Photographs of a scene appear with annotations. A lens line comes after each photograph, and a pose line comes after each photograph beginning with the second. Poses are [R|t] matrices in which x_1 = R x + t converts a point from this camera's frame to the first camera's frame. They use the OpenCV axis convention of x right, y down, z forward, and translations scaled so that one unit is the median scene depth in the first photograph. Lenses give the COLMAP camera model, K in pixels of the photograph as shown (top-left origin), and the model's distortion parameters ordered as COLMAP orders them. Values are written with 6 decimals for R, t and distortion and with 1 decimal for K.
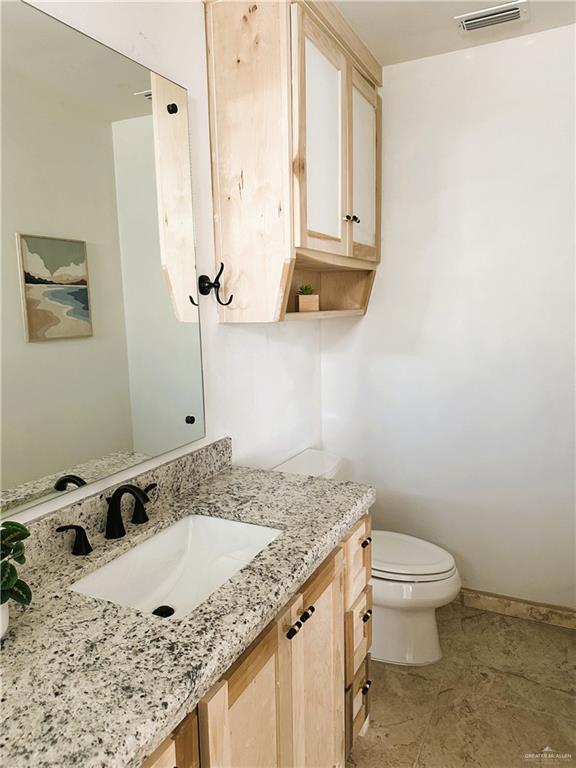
lens RADIAL K [[541.0, 0, 291.3], [0, 541.0, 388.0], [0, 0, 1]] dist [0.045934, -0.046458]
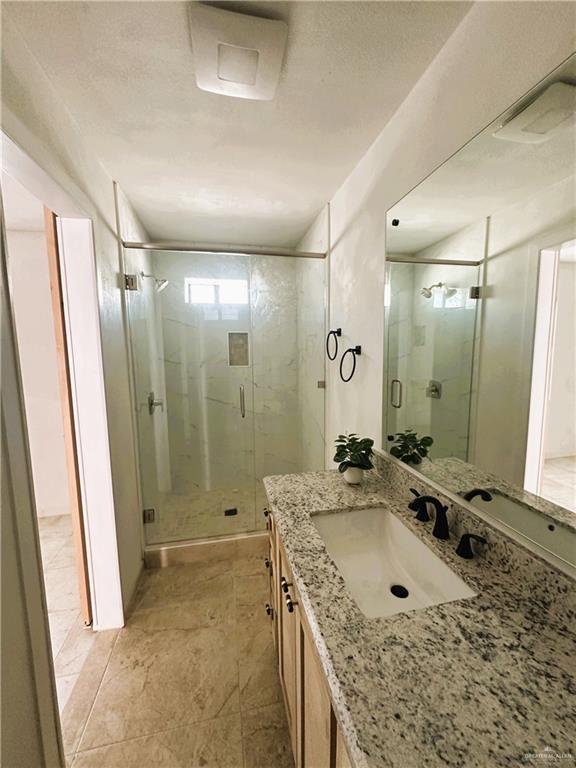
lens RADIAL K [[306.2, 0, 288.3], [0, 306.2, 380.6], [0, 0, 1]] dist [0.002694, 0.000740]
pose [[-0.785696, 0.103606, -0.609874, 0.397291], [-0.059807, 0.968535, 0.241584, -0.258075], [0.615714, 0.226287, -0.754778, 1.343422]]
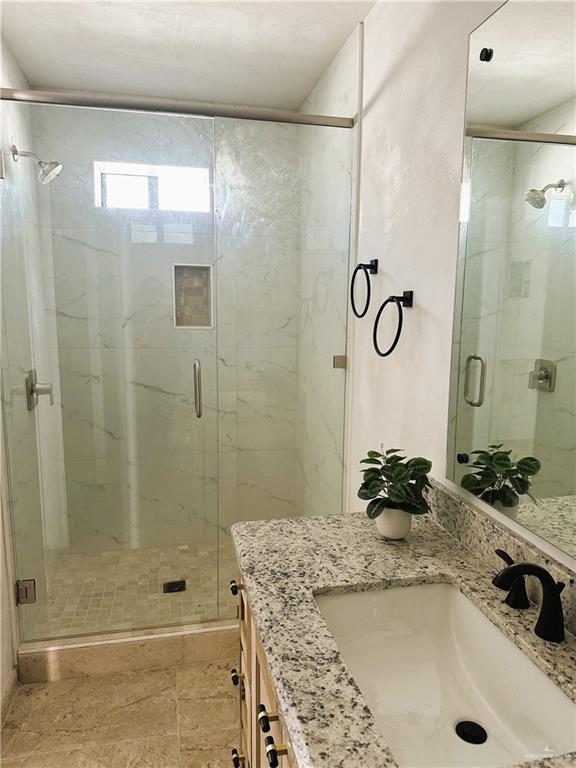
lens RADIAL K [[541.0, 0, 286.3], [0, 541.0, 379.0], [0, 0, 1]] dist [0.045934, -0.046458]
pose [[-0.783562, 0.112967, -0.610958, 0.373262], [-0.079913, 0.956840, 0.279412, -0.238336], [0.616153, 0.267760, -0.740716, 1.326597]]
